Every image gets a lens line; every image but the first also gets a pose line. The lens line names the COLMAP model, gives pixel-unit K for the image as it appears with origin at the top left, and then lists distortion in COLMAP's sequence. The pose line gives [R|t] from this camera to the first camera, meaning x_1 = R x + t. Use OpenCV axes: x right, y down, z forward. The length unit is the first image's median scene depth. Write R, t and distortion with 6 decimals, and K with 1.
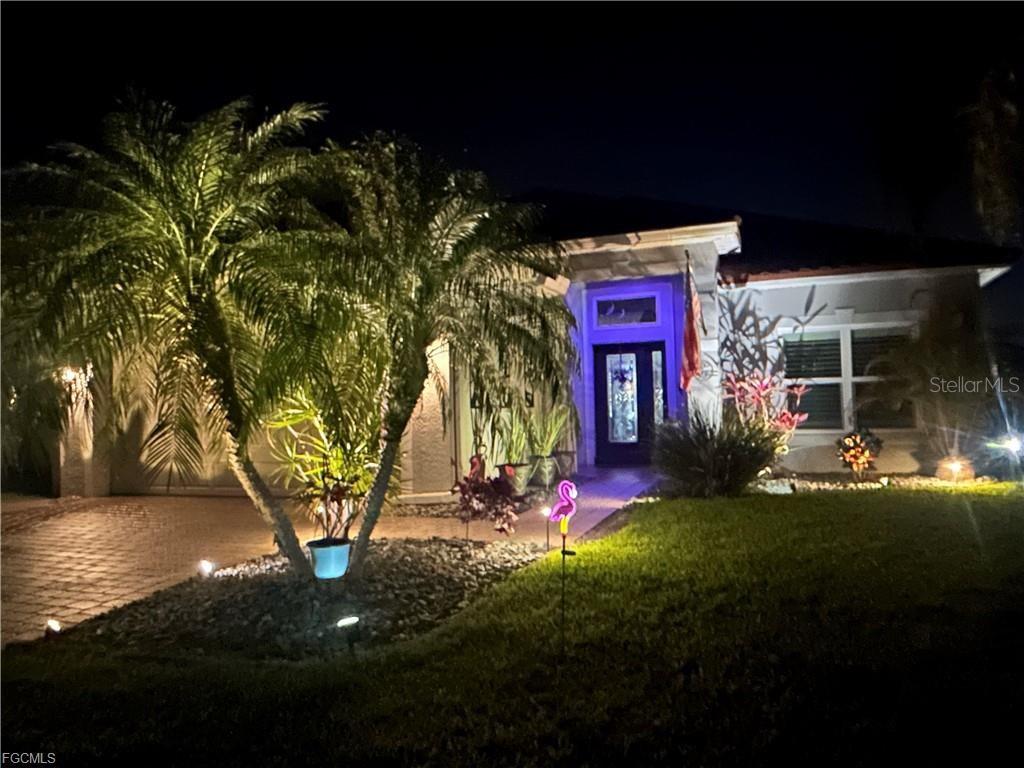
lens RADIAL K [[755.3, 0, 511.3], [0, 755.3, 387.4], [0, 0, 1]] dist [0.004796, 0.002608]
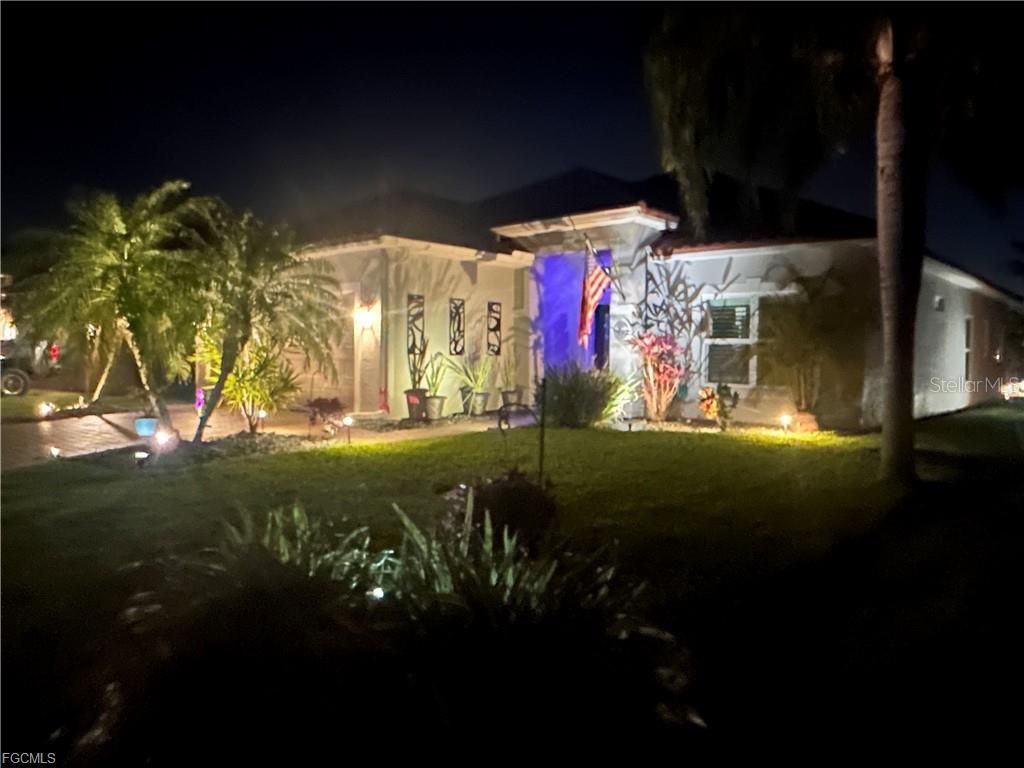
lens RADIAL K [[755.3, 0, 513.1], [0, 755.3, 380.5], [0, 0, 1]] dist [0.004796, 0.002608]
pose [[0.938461, 0.046426, -0.342250, 0.483420], [-0.024534, 0.997382, 0.068024, -0.018974], [0.344512, -0.055441, 0.937144, -0.186721]]
